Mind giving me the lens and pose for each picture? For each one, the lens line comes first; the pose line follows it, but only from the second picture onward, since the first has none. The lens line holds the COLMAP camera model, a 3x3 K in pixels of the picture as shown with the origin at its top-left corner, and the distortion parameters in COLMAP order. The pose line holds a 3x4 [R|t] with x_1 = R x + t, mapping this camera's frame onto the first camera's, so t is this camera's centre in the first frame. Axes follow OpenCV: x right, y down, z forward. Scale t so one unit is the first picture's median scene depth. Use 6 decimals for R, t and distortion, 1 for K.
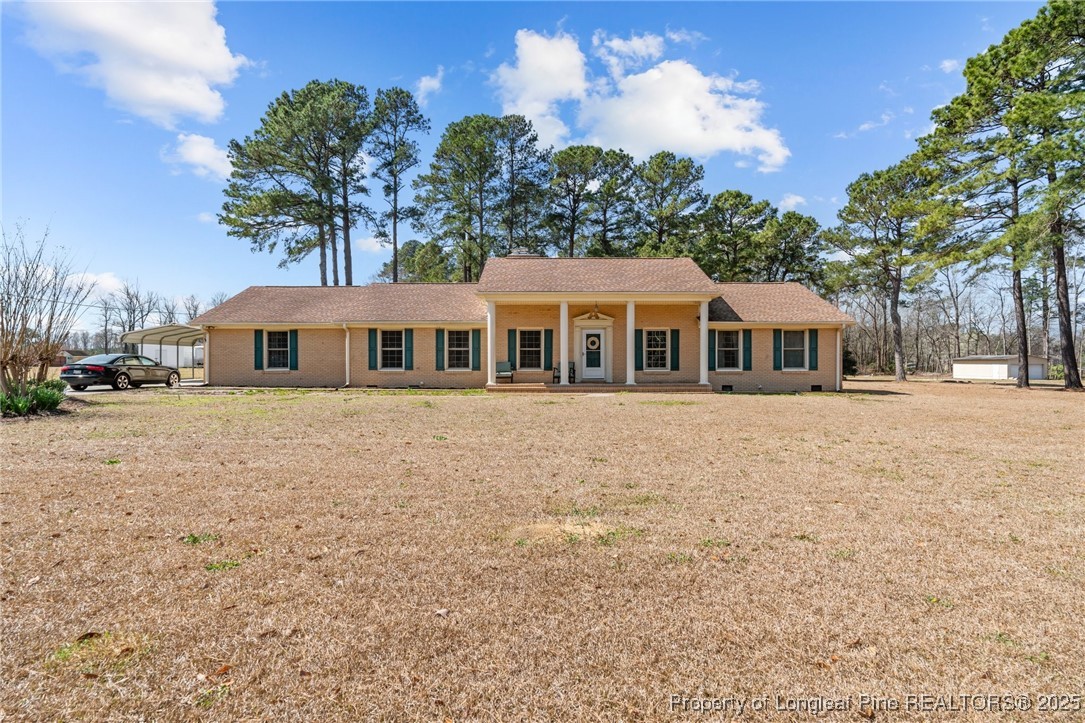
lens RADIAL K [[549.2, 0, 542.4], [0, 549.2, 368.1], [0, 0, 1]] dist [-0.003688, 0.000198]
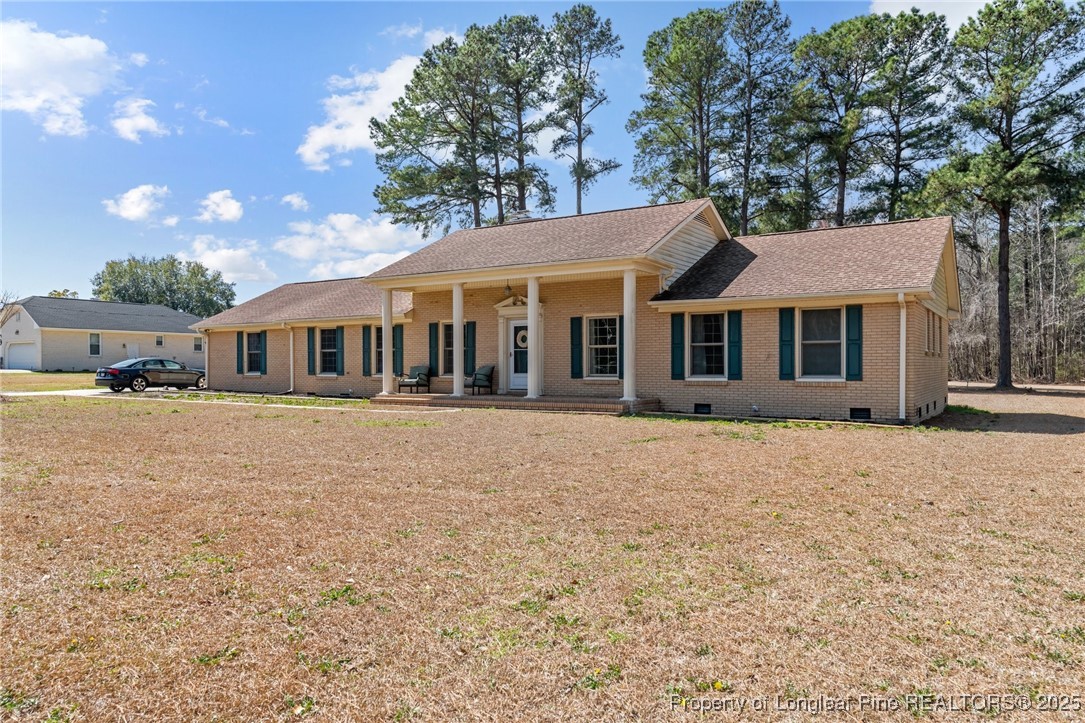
lens RADIAL K [[782.3, 0, 544.8], [0, 782.3, 363.4], [0, 0, 1]] dist [0.010026, 0.000733]
pose [[0.828380, -0.001603, -0.560165, 0.676289], [-0.006964, 0.999889, -0.013160, -0.001011], [0.560124, 0.014803, 0.828277, 0.179486]]
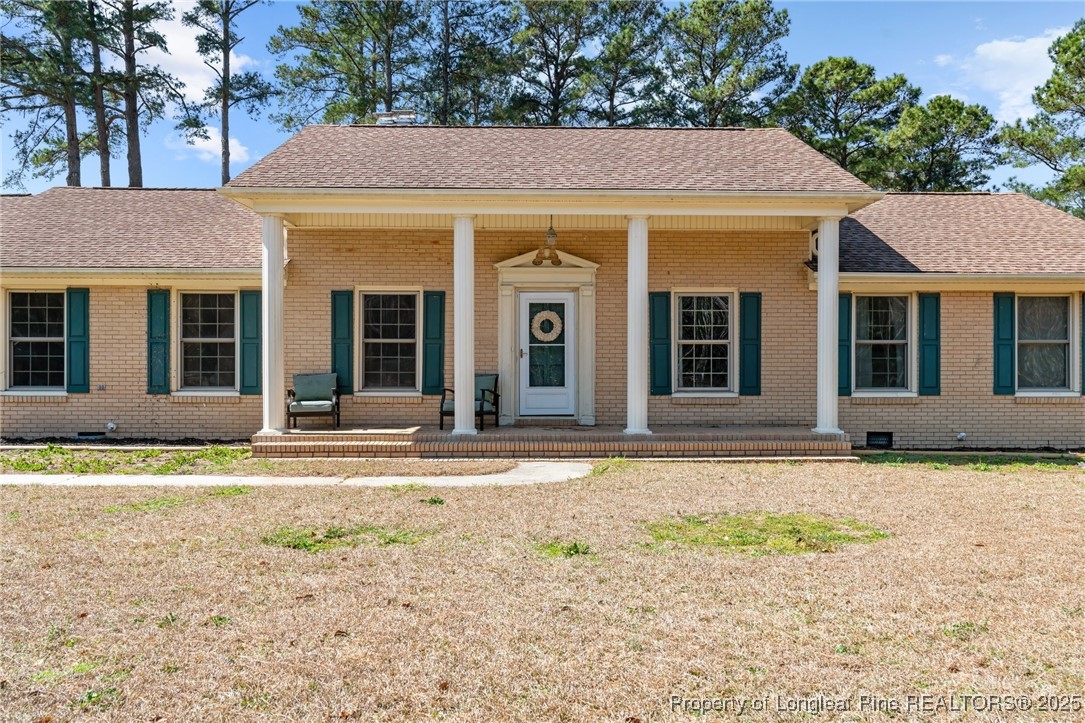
lens RADIAL K [[830.4, 0, 542.4], [0, 830.4, 358.6], [0, 0, 1]] dist [0.013178, -0.003929]
pose [[0.999907, 0.002814, 0.013376, 0.080632], [-0.002672, 0.999940, -0.010648, -0.015485], [-0.013405, 0.010611, 0.999854, 0.391244]]
